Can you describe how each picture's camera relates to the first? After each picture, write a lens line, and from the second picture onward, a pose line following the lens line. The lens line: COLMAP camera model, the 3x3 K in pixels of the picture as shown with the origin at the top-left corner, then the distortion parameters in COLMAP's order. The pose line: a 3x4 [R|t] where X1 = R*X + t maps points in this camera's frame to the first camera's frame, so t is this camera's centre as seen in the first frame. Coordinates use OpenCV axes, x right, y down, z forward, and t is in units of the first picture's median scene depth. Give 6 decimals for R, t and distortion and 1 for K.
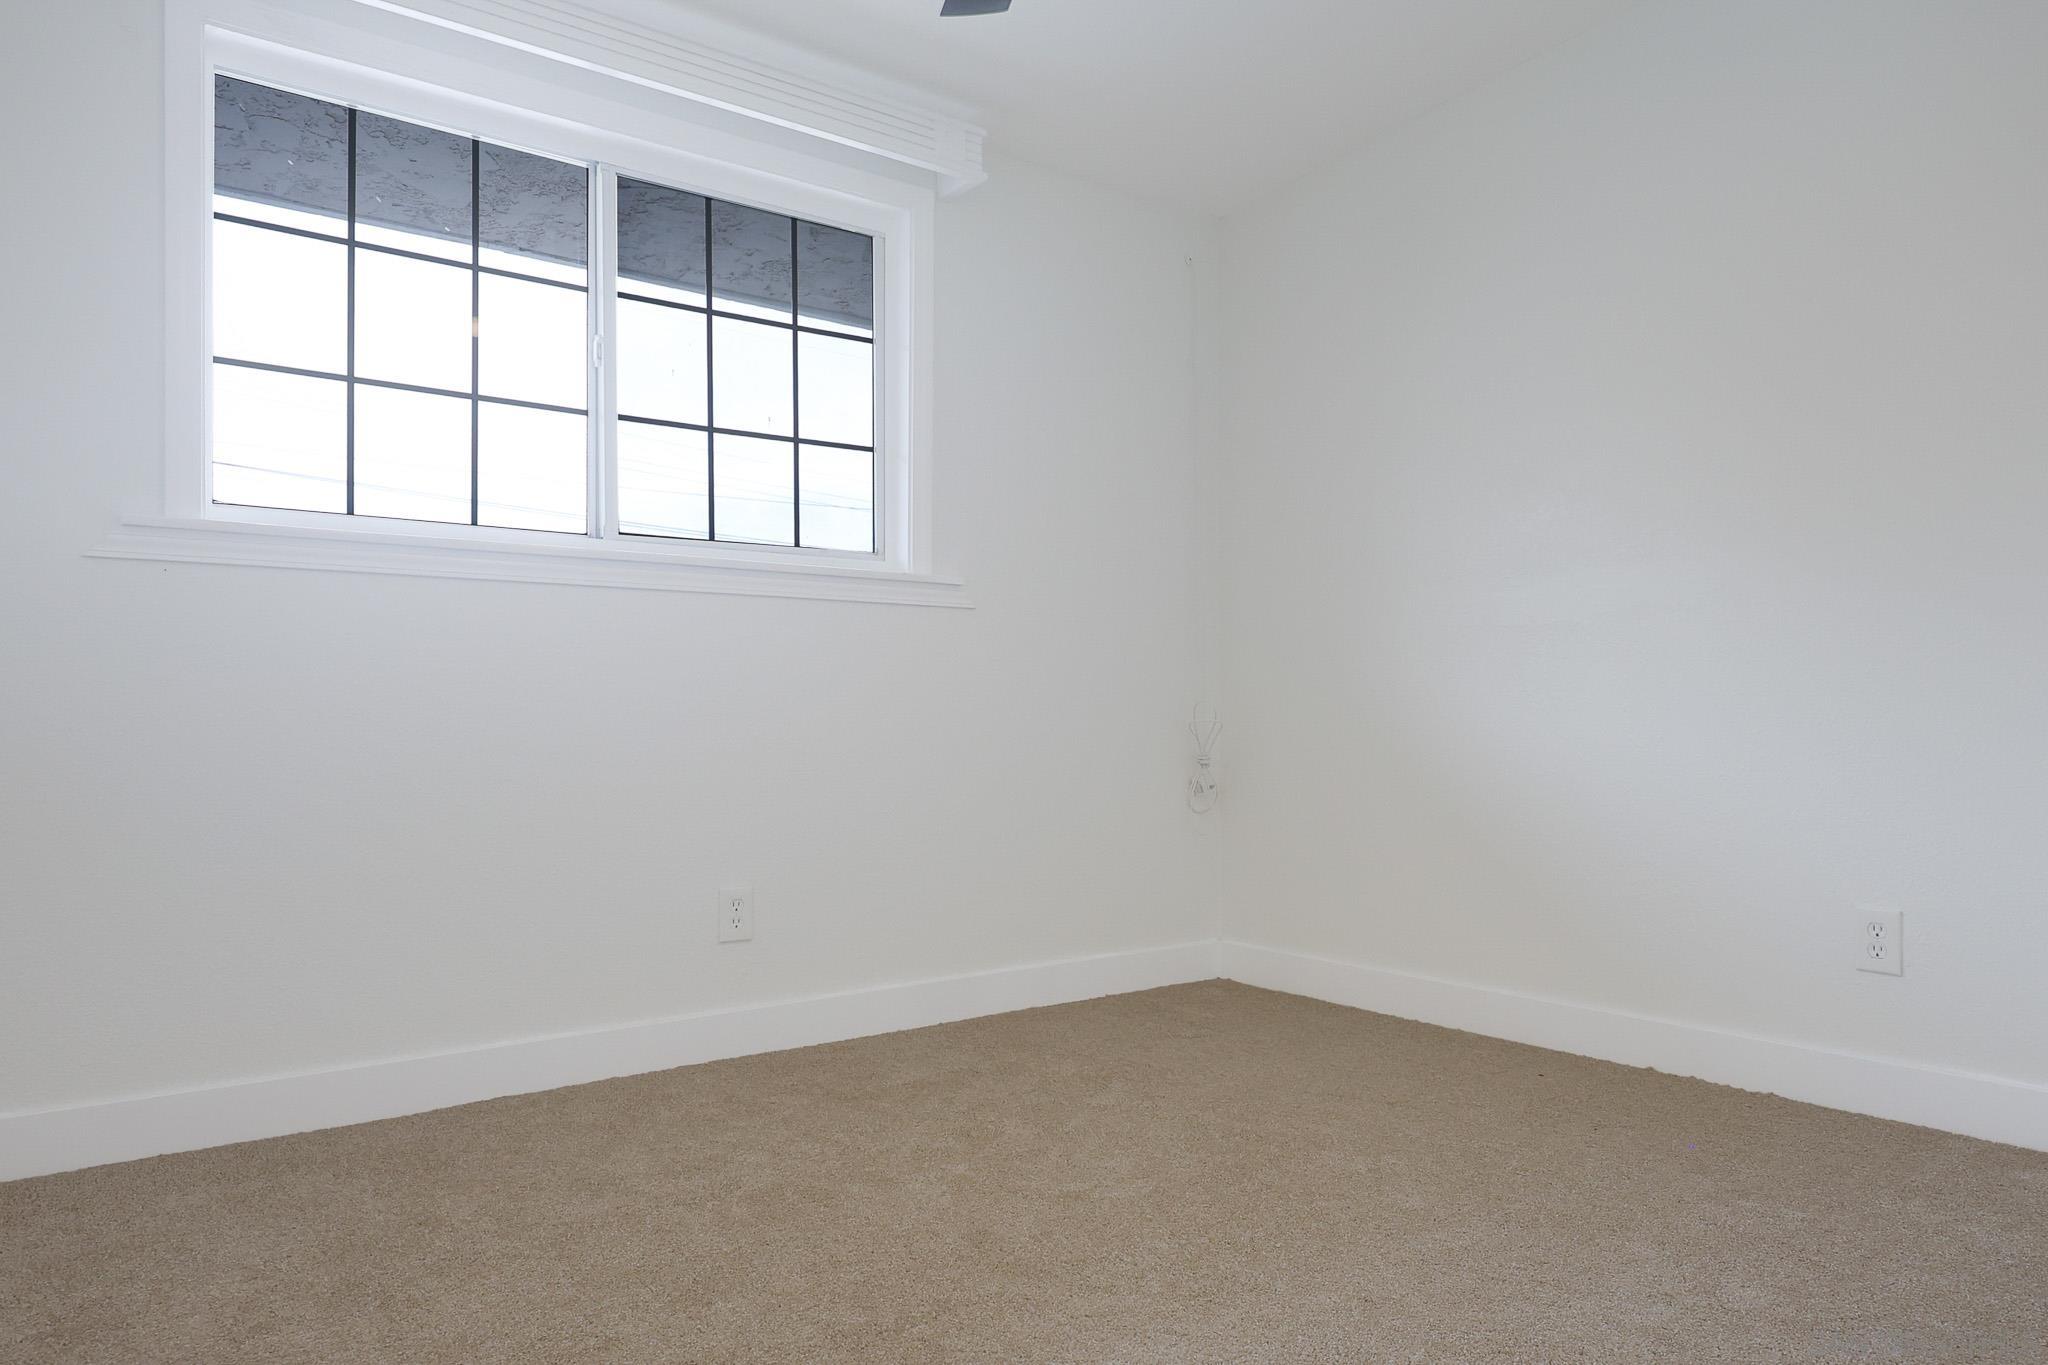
lens RADIAL K [[1330.7, 0, 1031.5], [0, 1330.7, 694.2], [0, 0, 1]] dist [-0.005444, -0.000712]
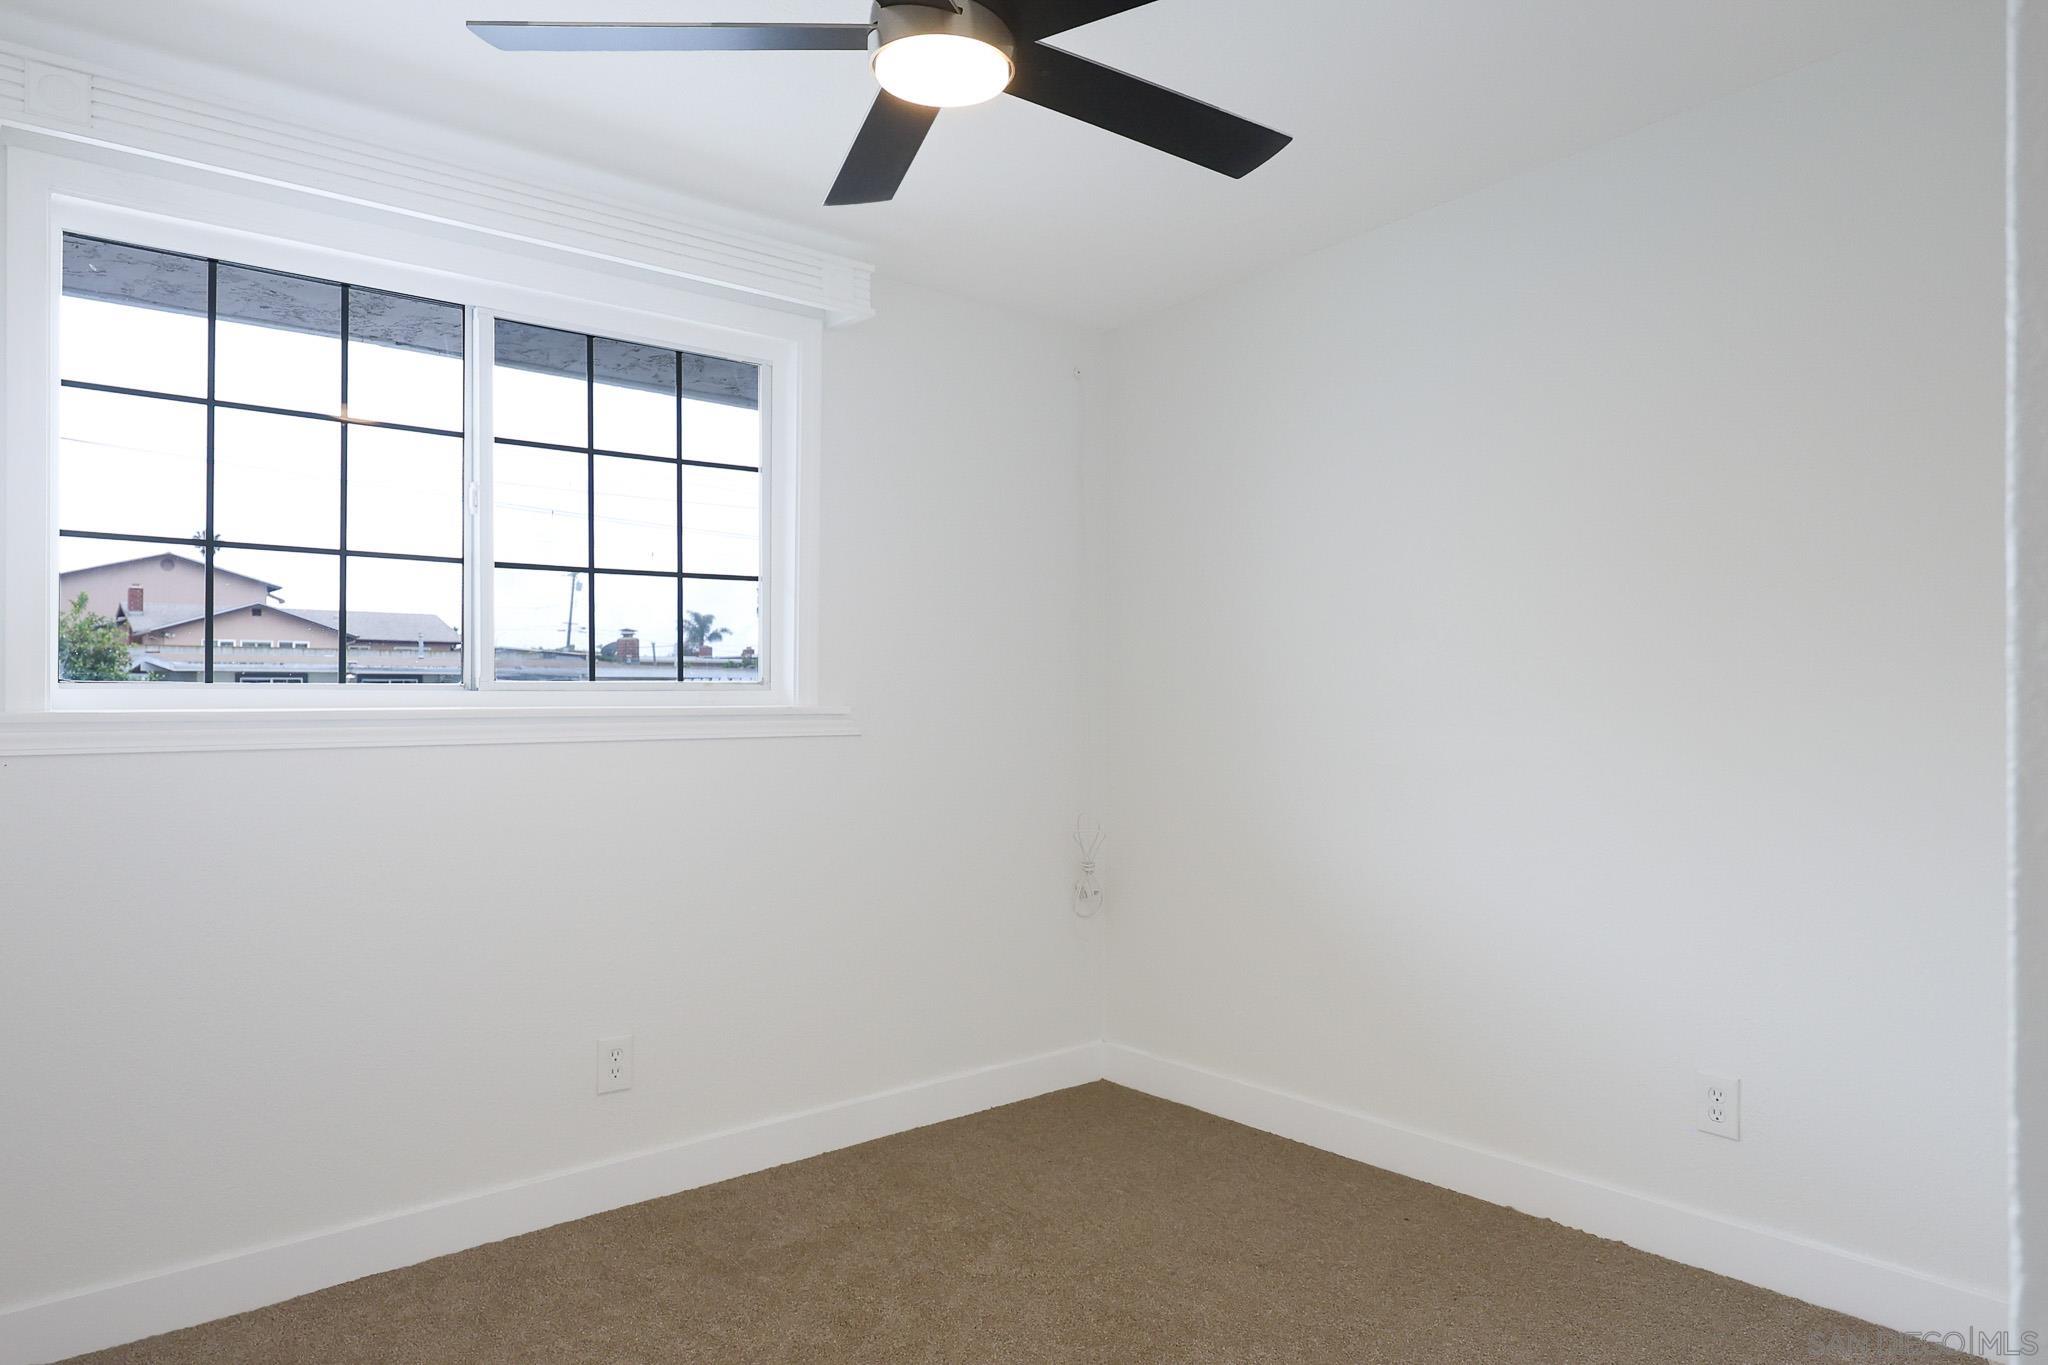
lens RADIAL K [[1319.2, 0, 1027.1], [0, 1319.2, 679.3], [0, 0, 1]] dist [-0.001566, -0.001772]
pose [[0.997266, 0.004747, 0.073739, 0.010461], [-0.004728, 0.999989, -0.000439, -0.126687], [-0.073741, 0.000089, 0.997277, -0.002300]]
